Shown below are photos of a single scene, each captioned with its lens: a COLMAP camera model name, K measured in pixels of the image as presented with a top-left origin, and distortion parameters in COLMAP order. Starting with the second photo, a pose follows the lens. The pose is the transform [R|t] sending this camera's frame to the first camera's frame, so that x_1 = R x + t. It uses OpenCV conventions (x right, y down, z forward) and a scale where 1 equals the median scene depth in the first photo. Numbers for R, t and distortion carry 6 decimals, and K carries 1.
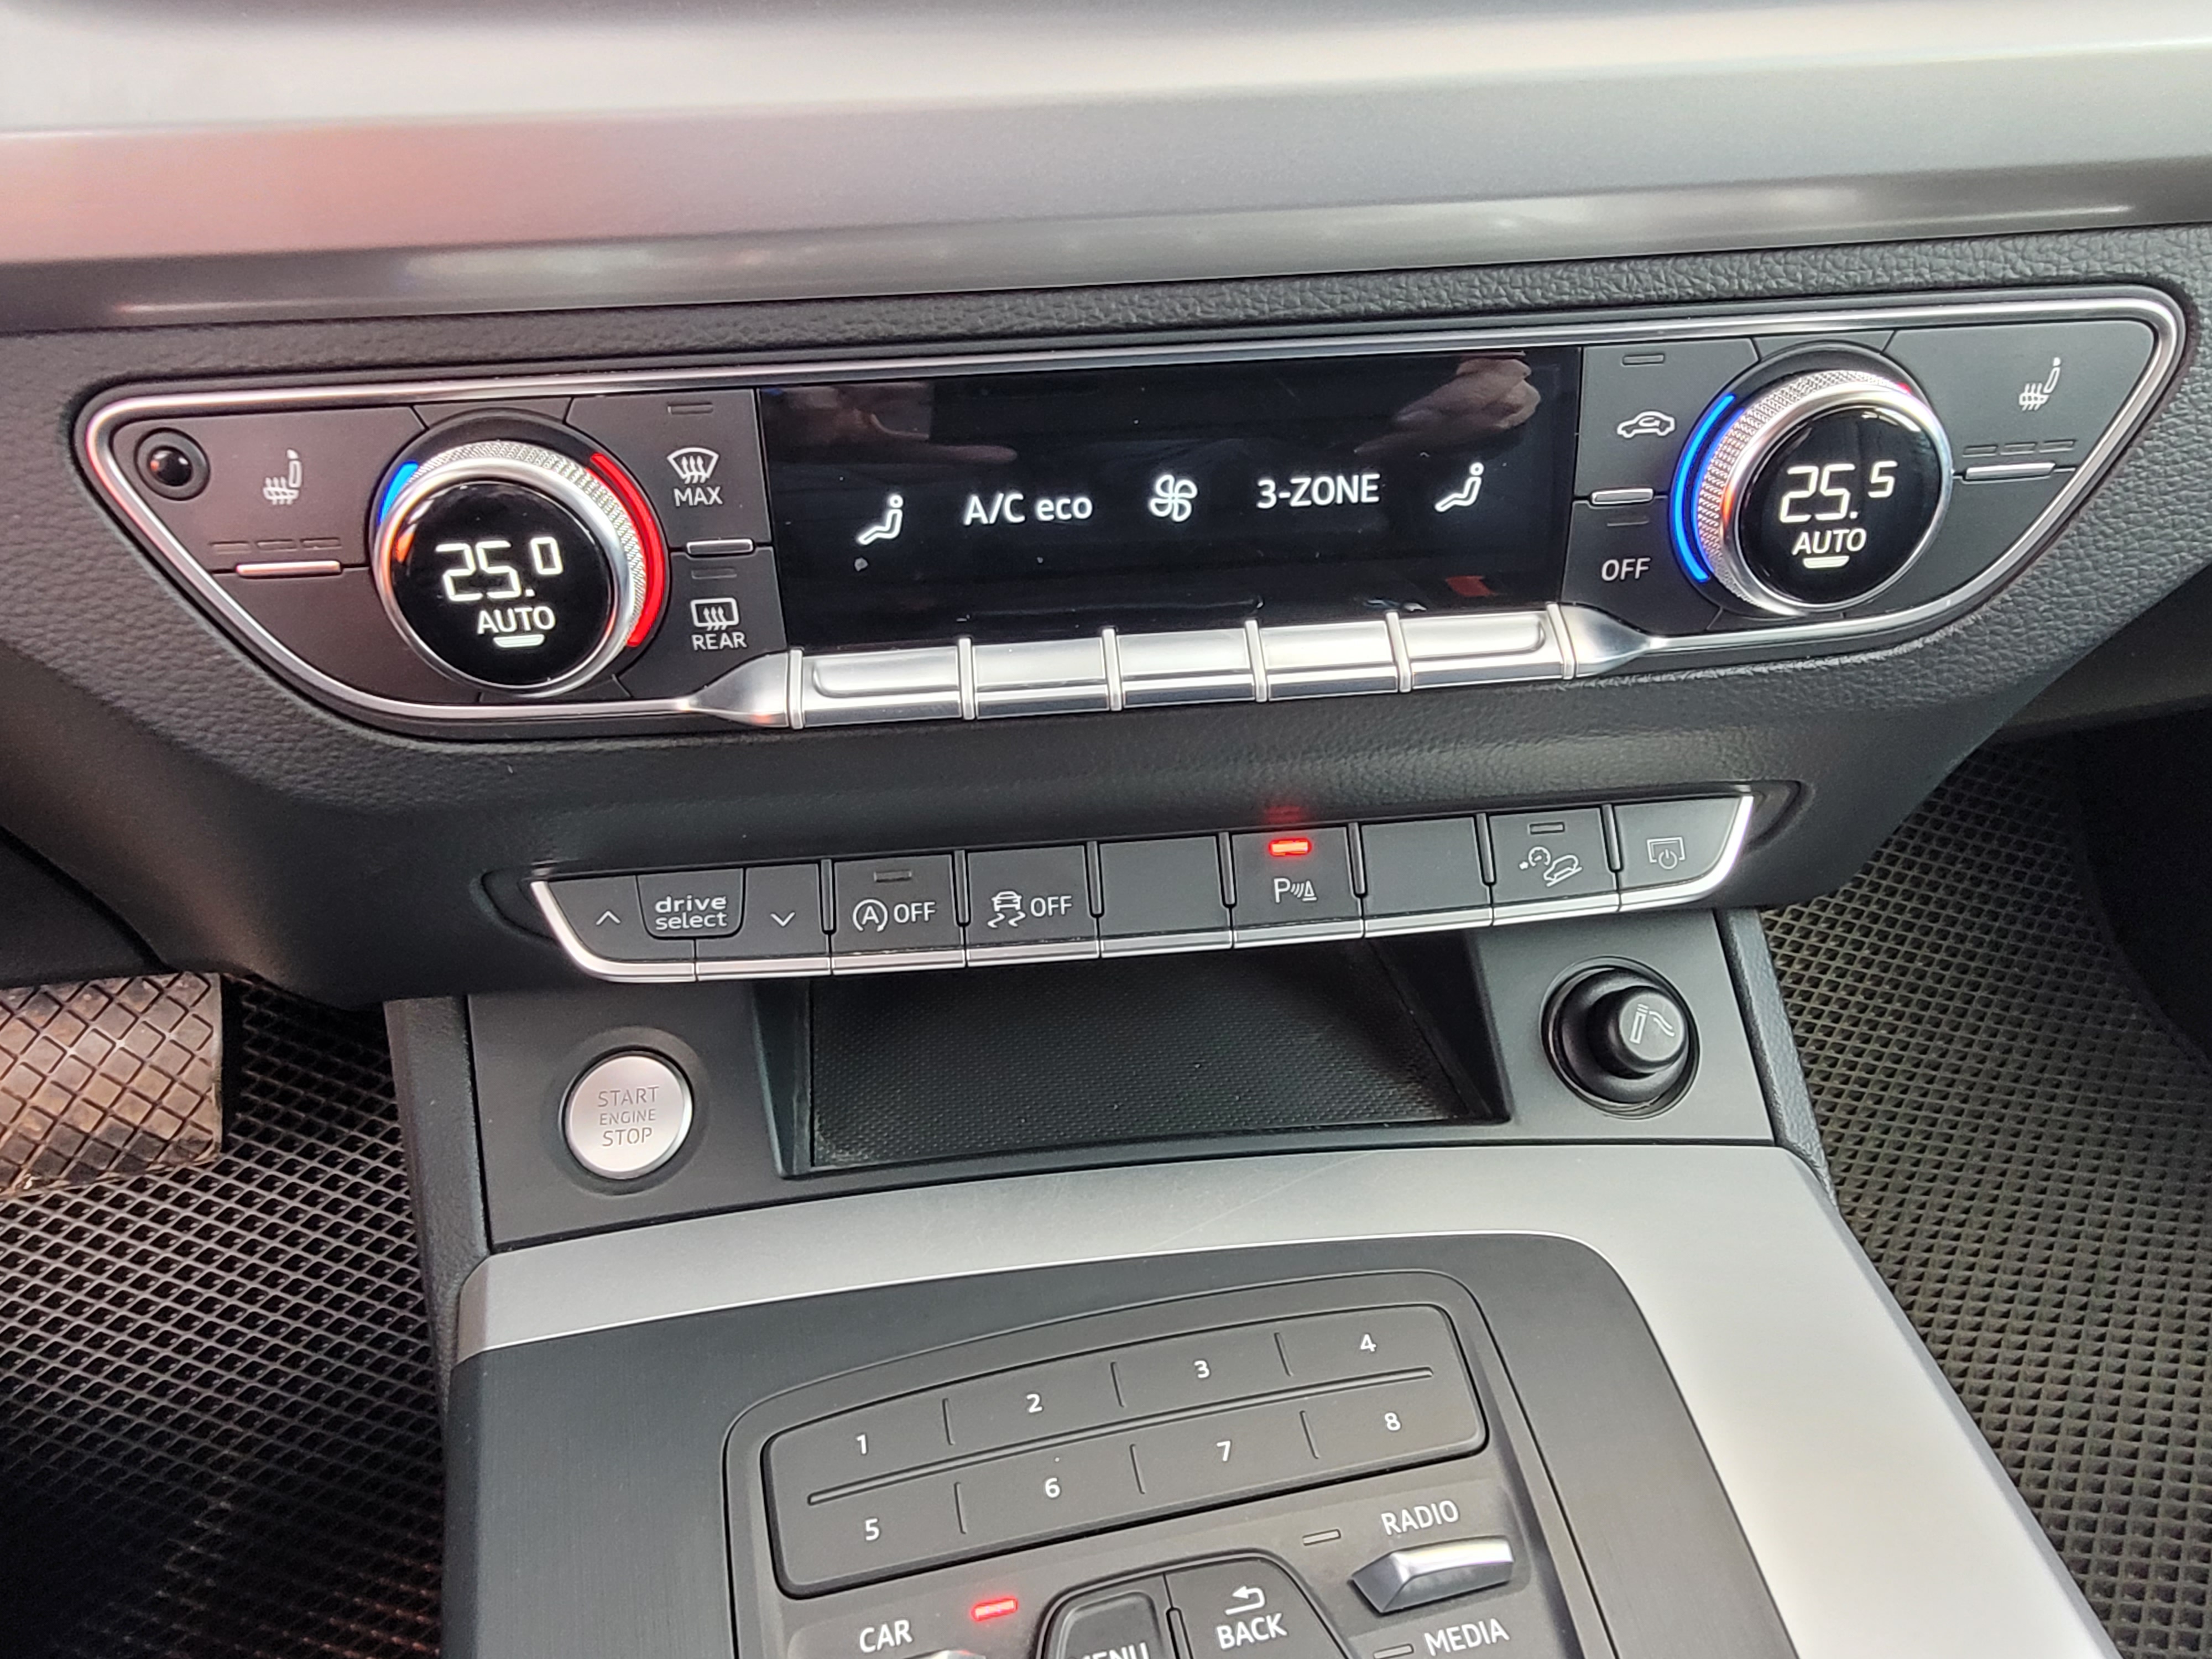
lens RADIAL K [[1648.1, 0, 1106.0], [0, 1648.1, 829.5], [0, 0, 1]] dist [-0.005636, 0.105081]
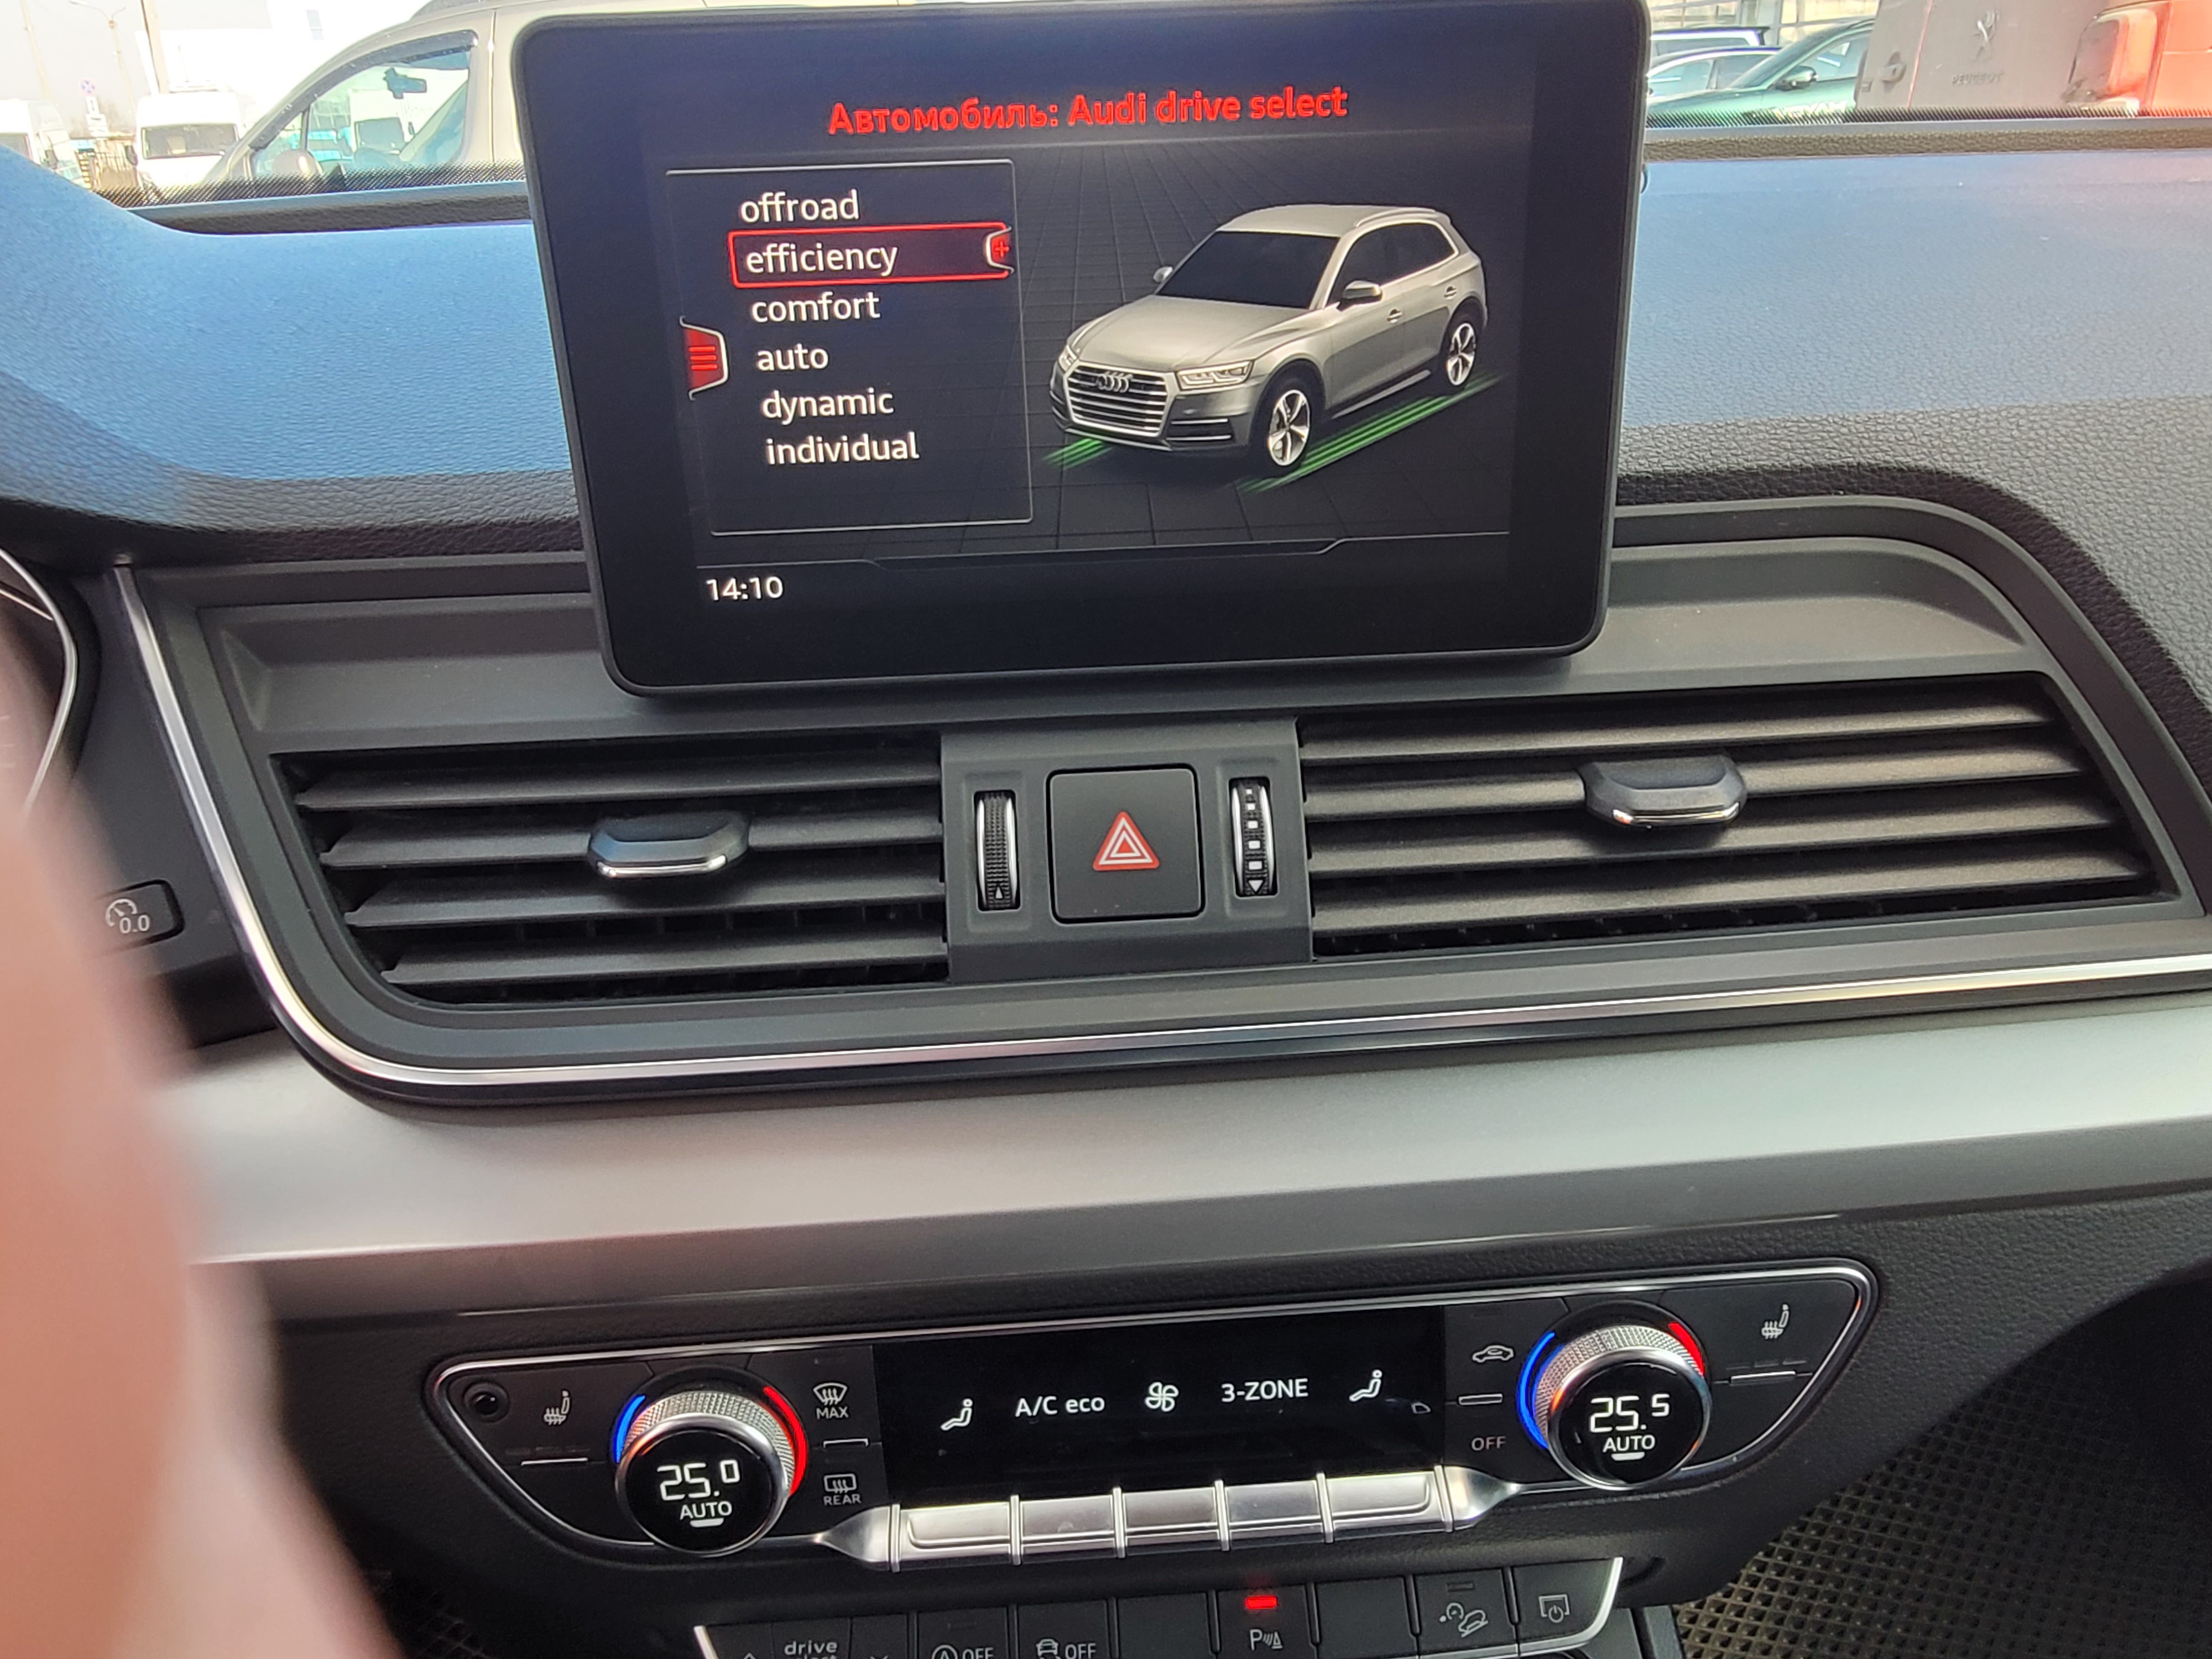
lens RADIAL K [[1648.1, 0, 1106.0], [0, 1648.1, 829.5], [0, 0, 1]] dist [-0.005636, 0.105081]
pose [[0.998765, -0.004809, -0.049444, 0.065650], [-0.003186, 0.987053, -0.160365, -0.458401], [0.049575, 0.160324, 0.985819, -0.487393]]
